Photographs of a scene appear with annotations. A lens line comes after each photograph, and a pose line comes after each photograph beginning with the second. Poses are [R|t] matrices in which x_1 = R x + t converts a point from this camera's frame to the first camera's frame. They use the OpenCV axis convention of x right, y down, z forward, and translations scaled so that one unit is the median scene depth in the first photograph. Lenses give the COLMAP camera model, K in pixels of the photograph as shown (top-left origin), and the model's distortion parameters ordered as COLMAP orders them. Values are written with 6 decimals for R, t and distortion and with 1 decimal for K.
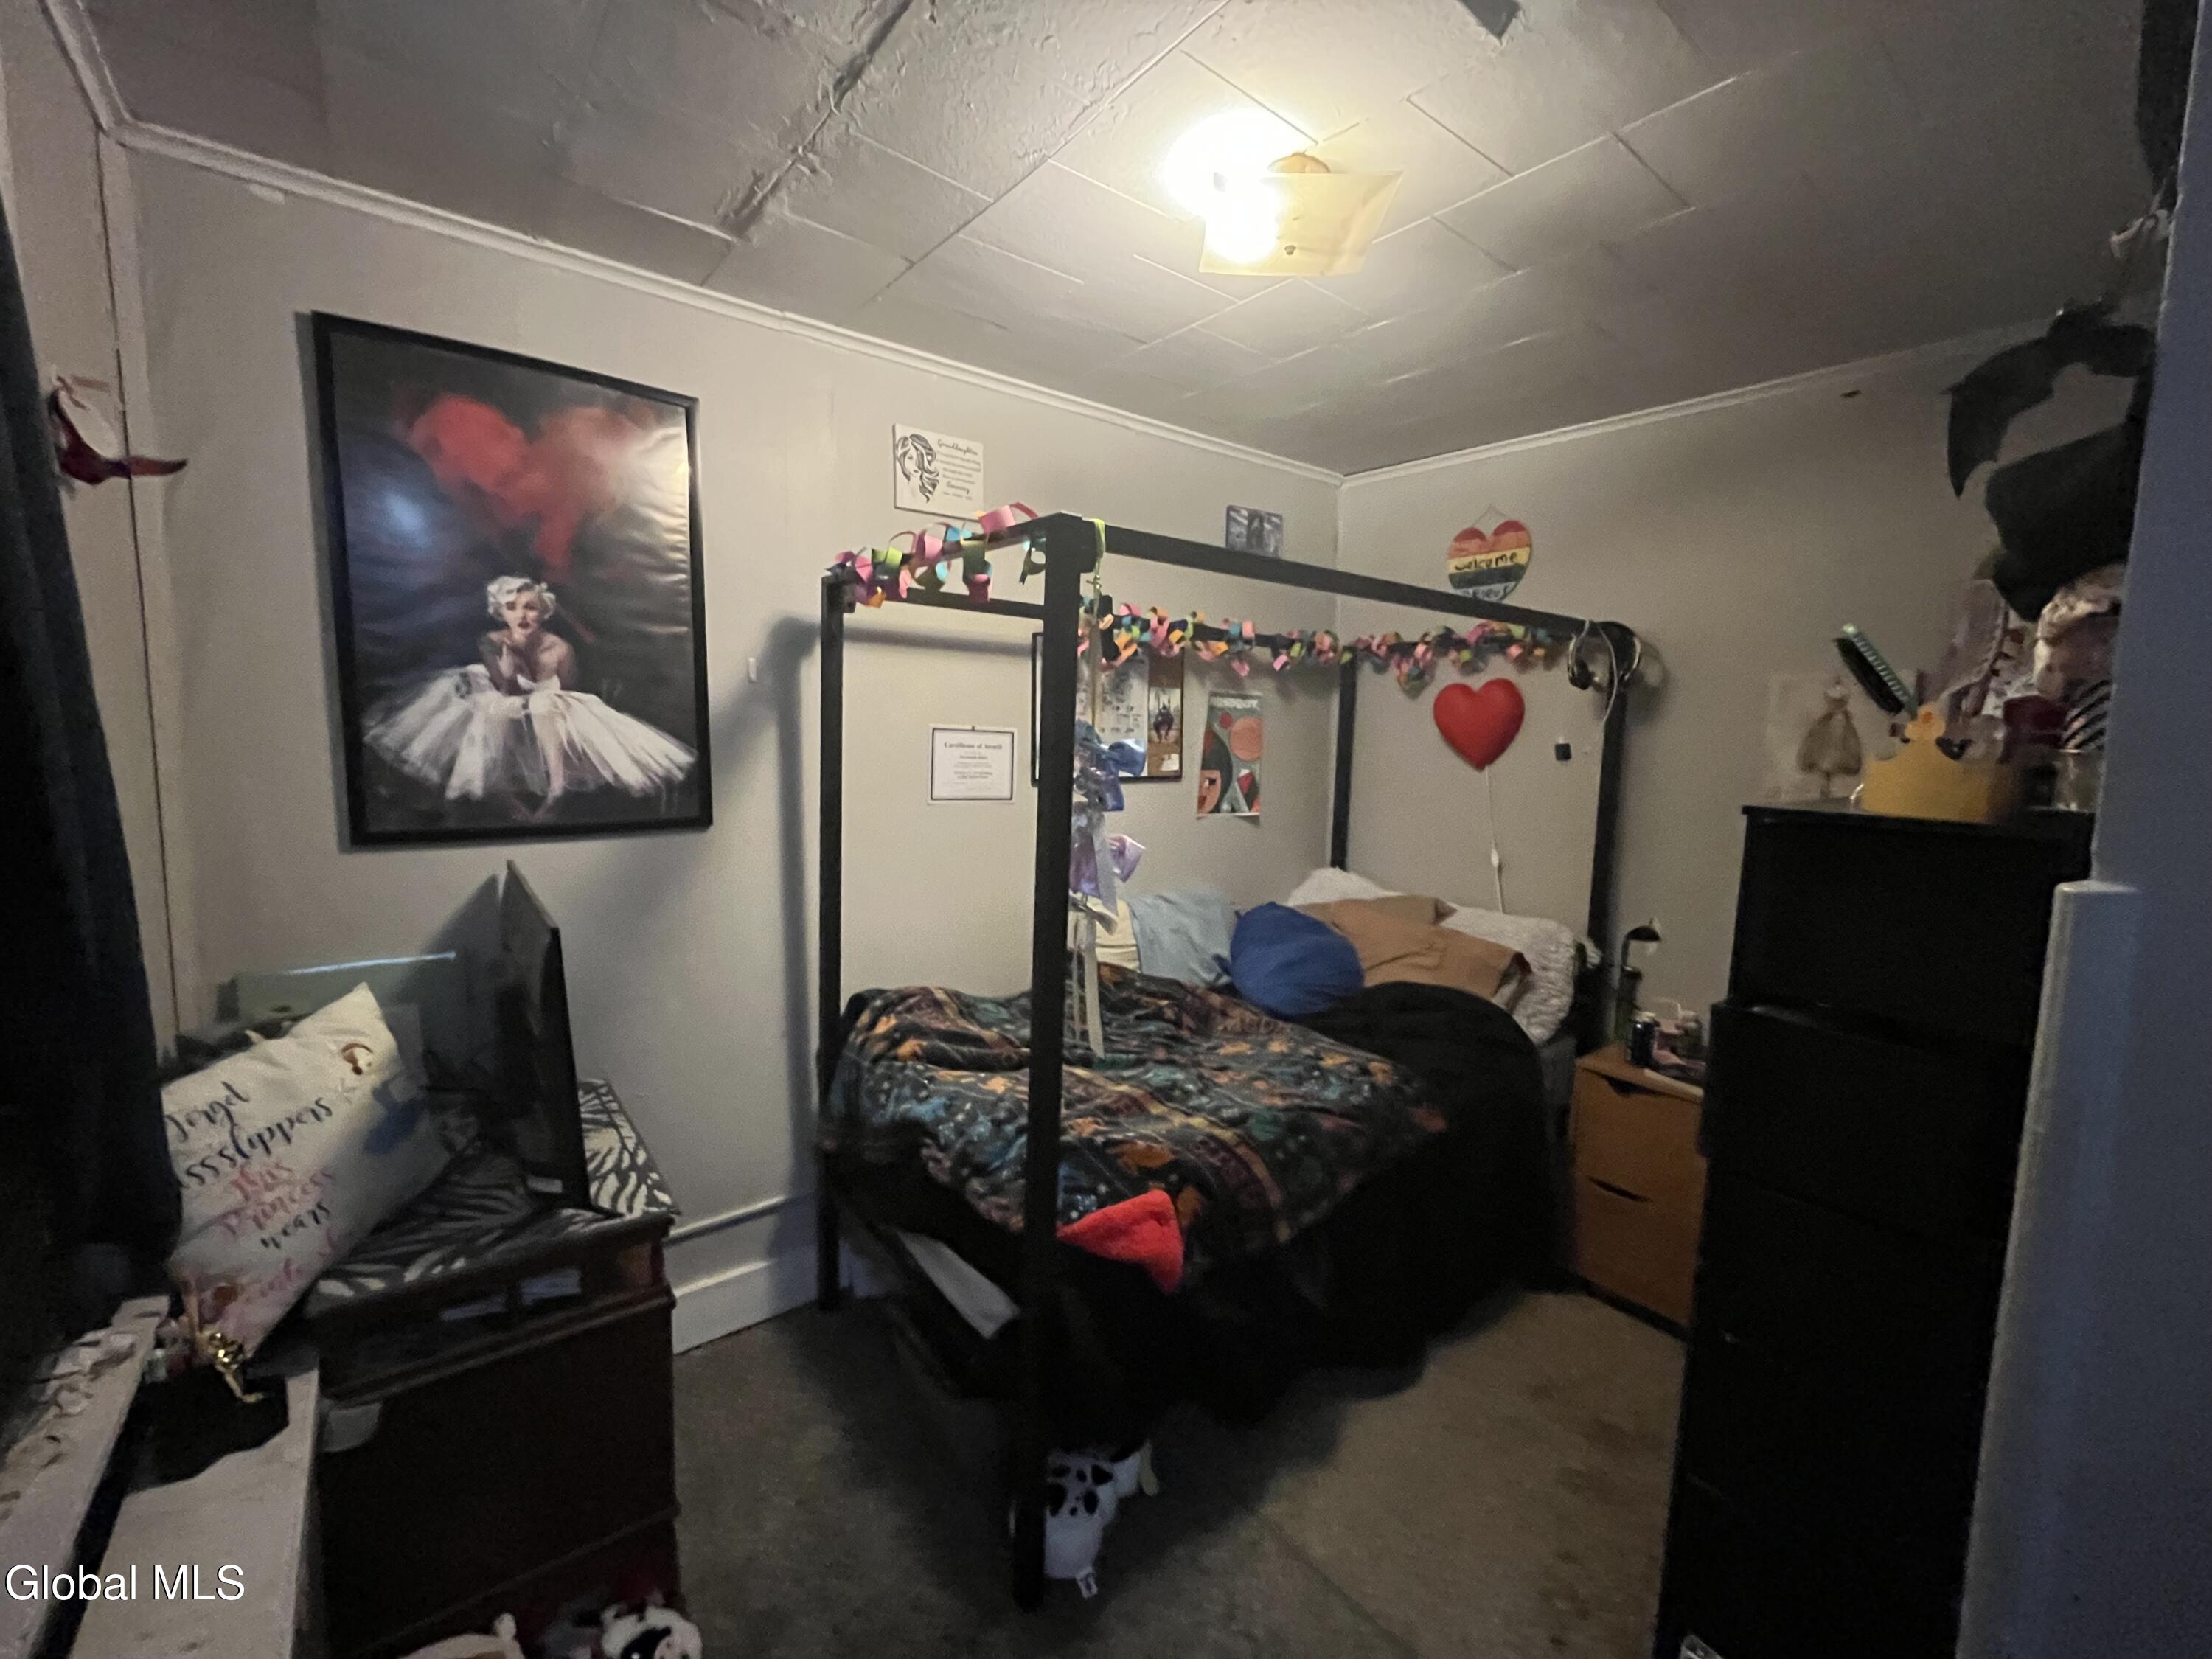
lens RADIAL K [[896.3, 0, 1112.3], [0, 896.3, 826.0], [0, 0, 1]] dist [0.000665, 0.000299]
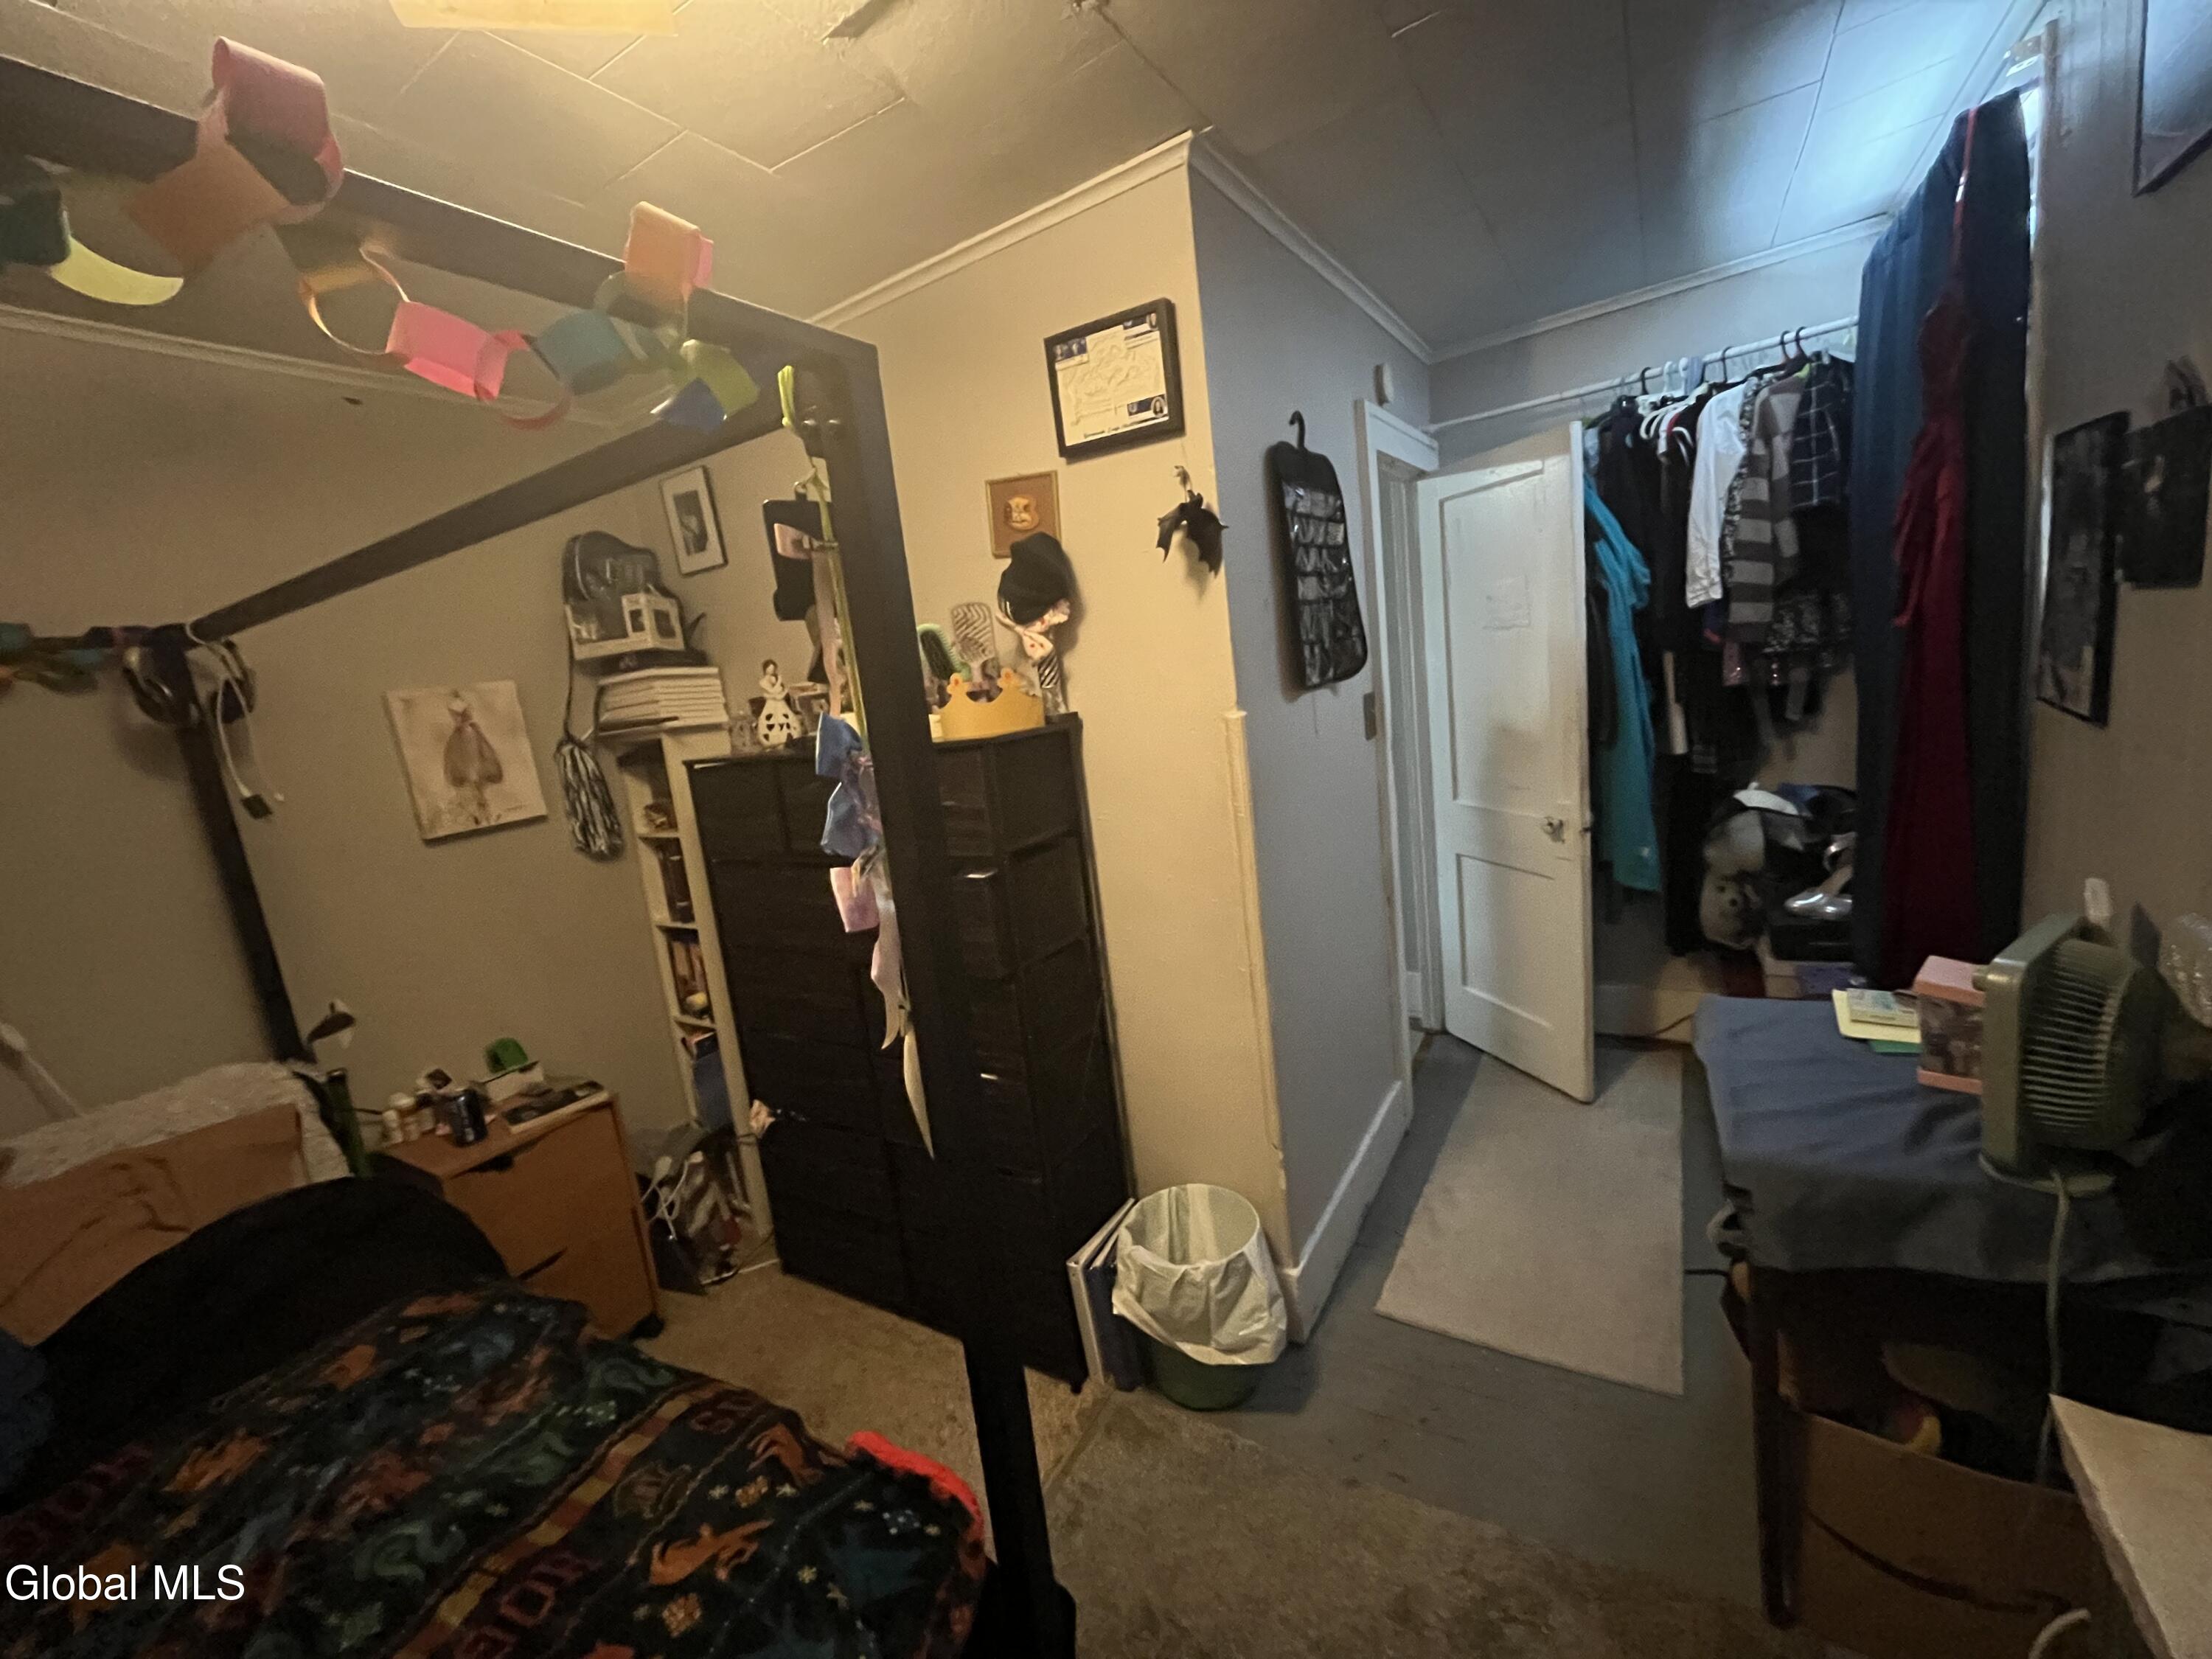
lens RADIAL K [[896.3, 0, 1108.2], [0, 896.3, 818.1], [0, 0, 1]] dist [0.000665, 0.000299]
pose [[-0.325880, -0.138904, 0.935151, -0.394404], [0.216165, 0.951997, 0.216735, -0.087527], [-0.920367, 0.272777, -0.280211, 0.635921]]
